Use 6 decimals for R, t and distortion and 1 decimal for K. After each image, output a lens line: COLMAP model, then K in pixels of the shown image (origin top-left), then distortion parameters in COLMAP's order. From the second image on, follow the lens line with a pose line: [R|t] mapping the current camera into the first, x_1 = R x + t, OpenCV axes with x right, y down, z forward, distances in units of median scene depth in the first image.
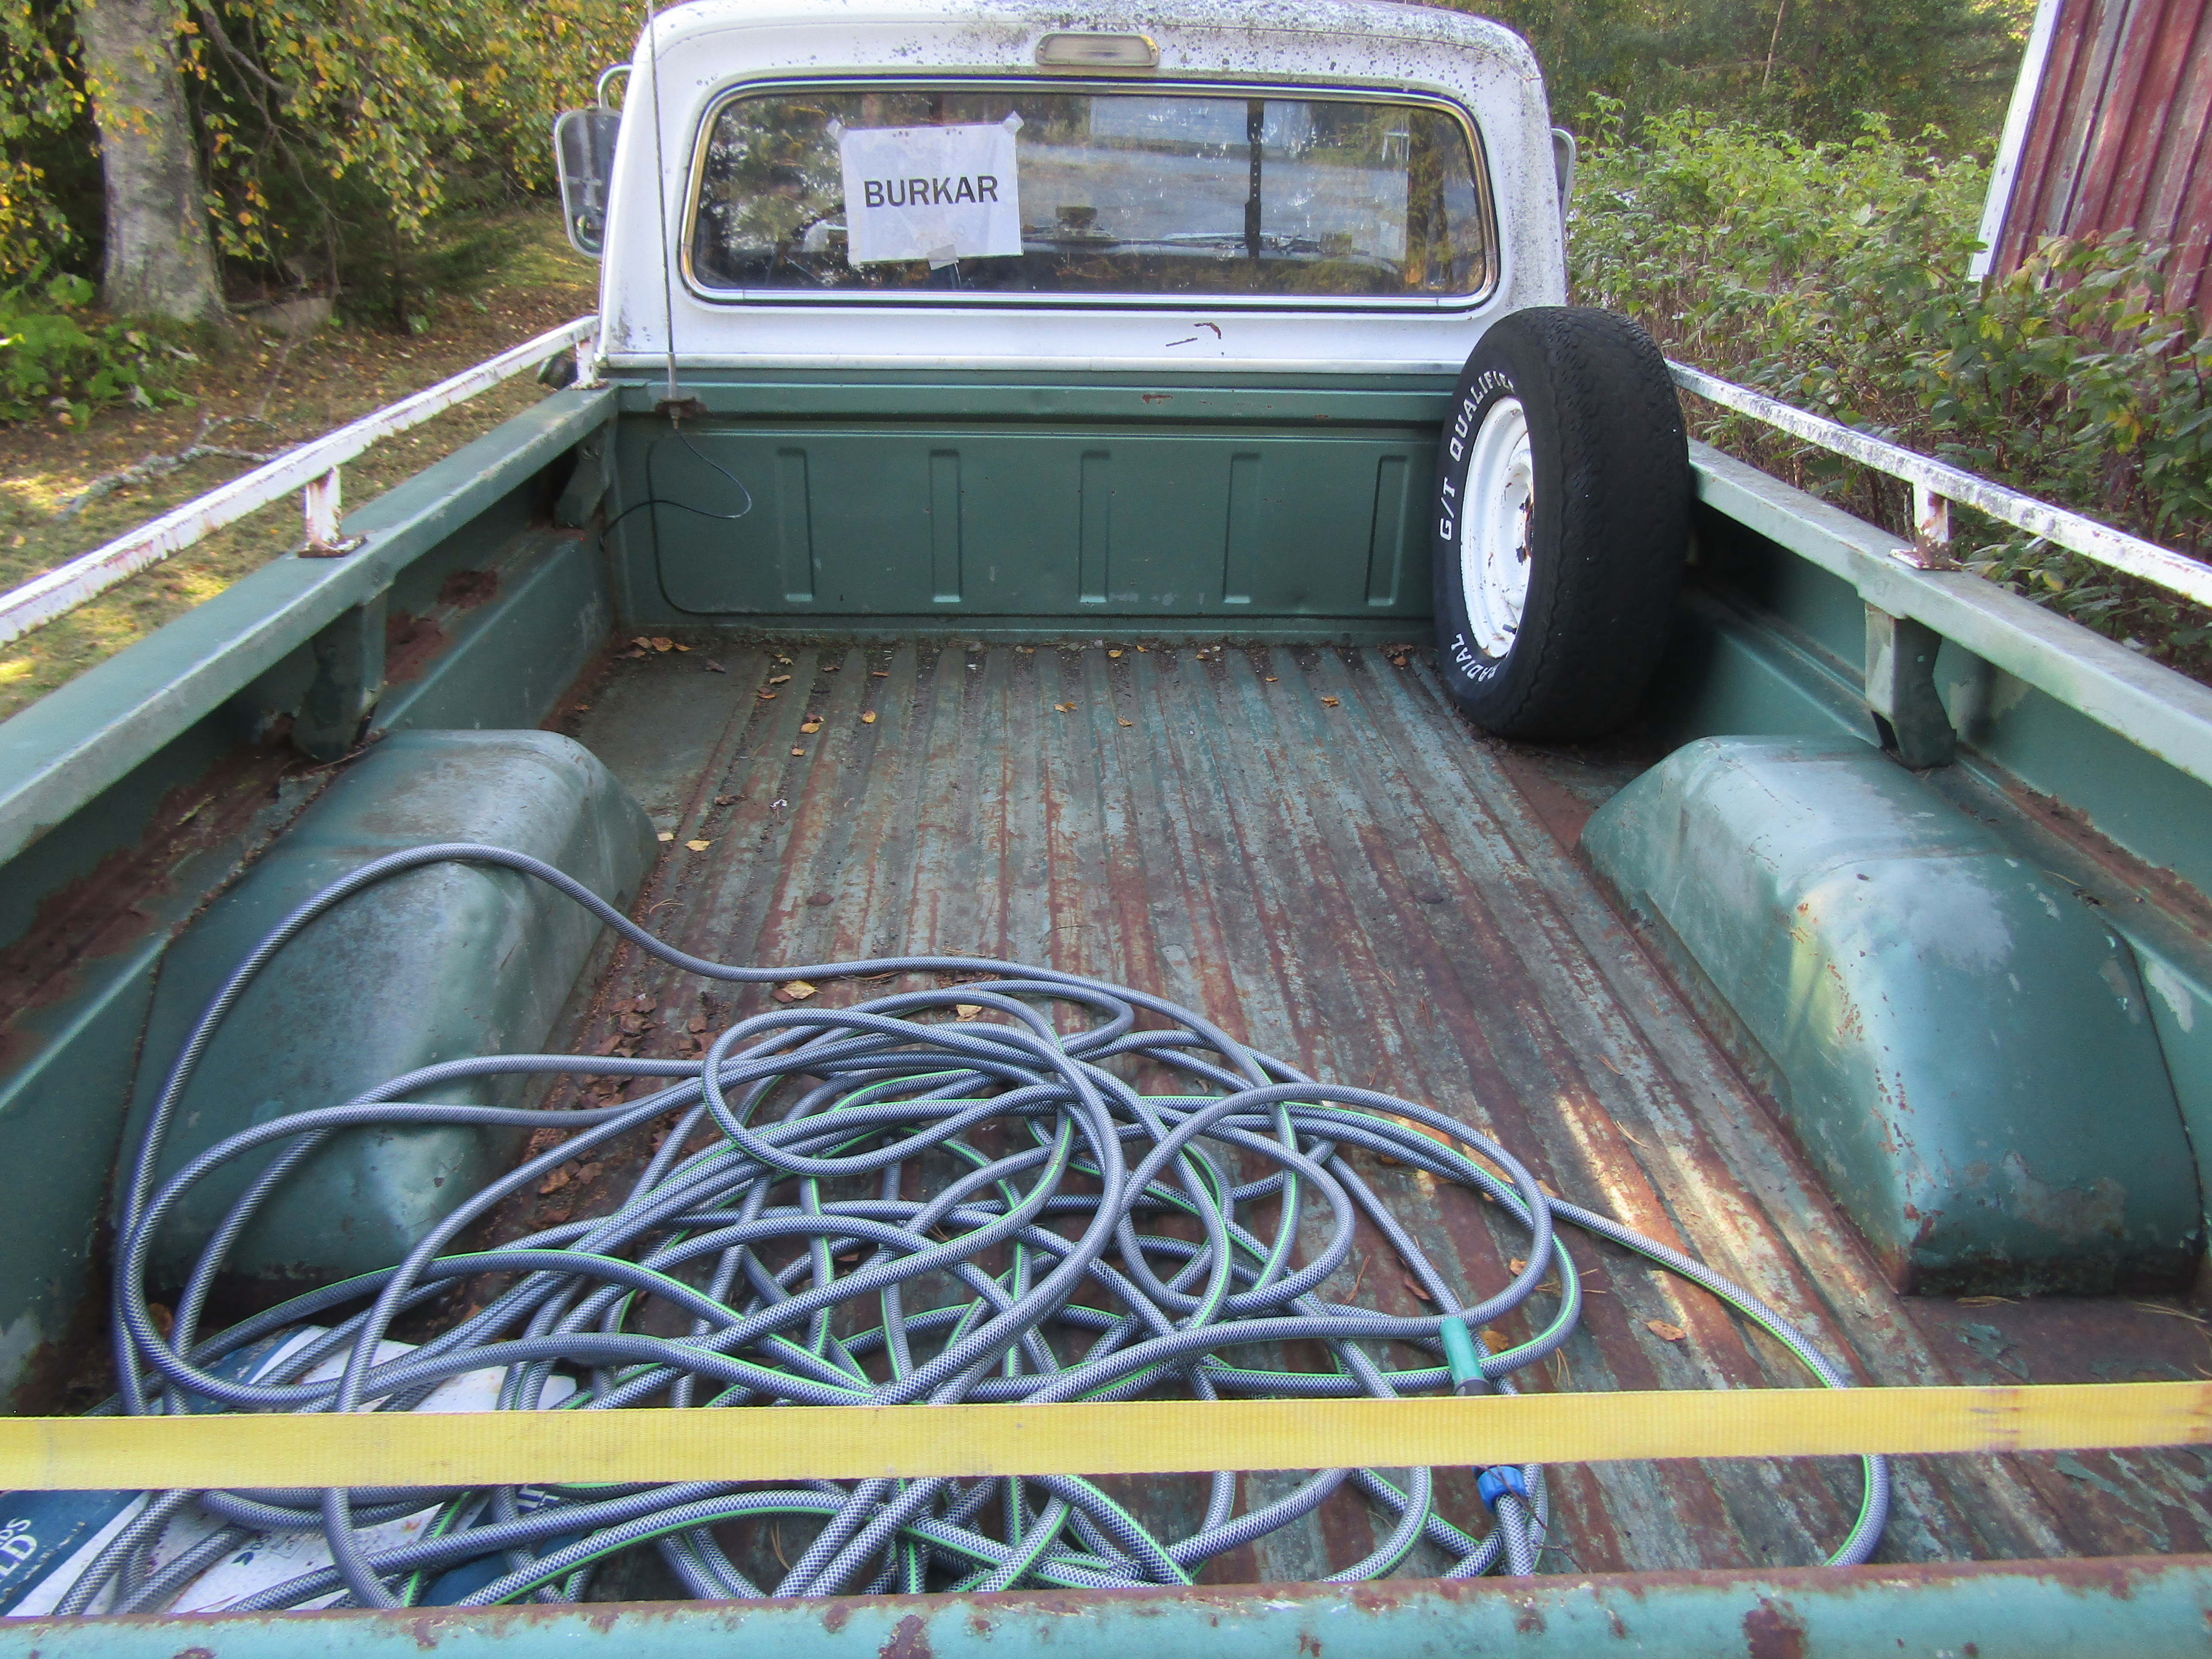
lens RADIAL K [[1560.0, 0, 1067.9], [0, 1560.0, 837.6], [0, 0, 1]] dist [-0.046273, 0.031586]
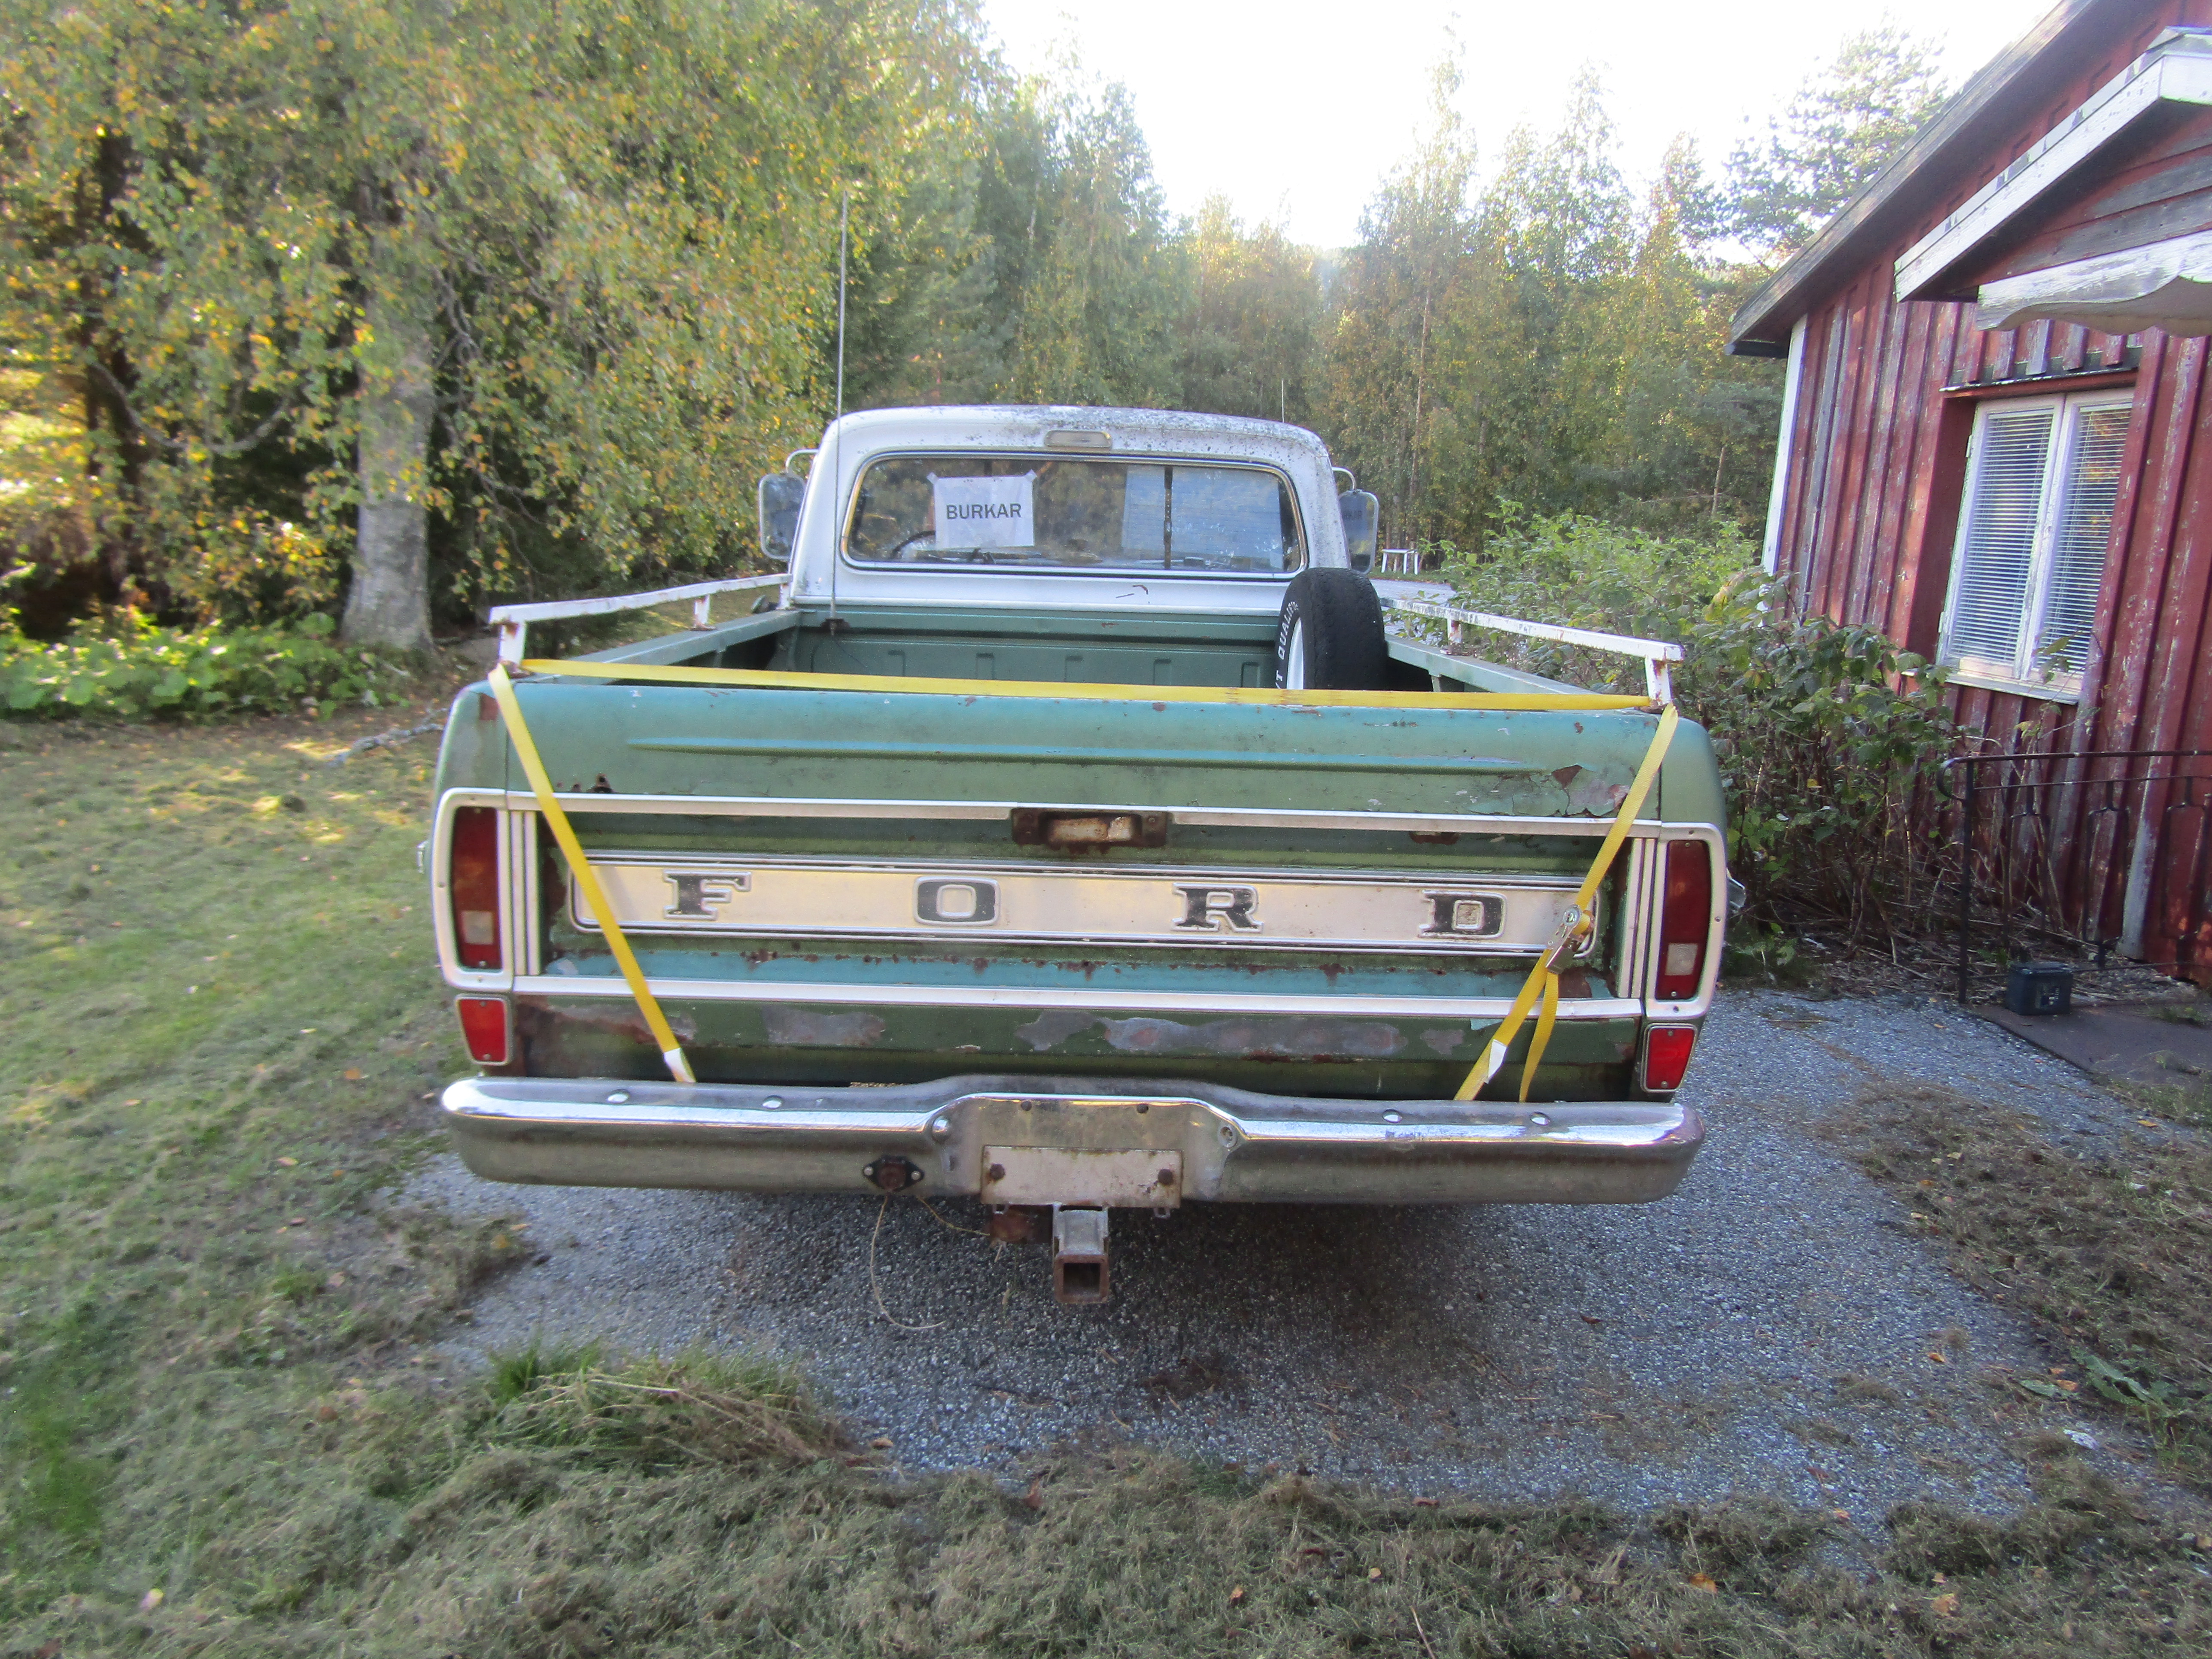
lens RADIAL K [[1560.0, 0, 1067.9], [0, 1560.0, 837.6], [0, 0, 1]] dist [-0.046273, 0.031586]
pose [[0.999547, 0.017848, -0.024236, 0.028125], [-0.023283, 0.968787, -0.246797, 0.186345], [0.019074, 0.247250, 0.968764, -0.308915]]
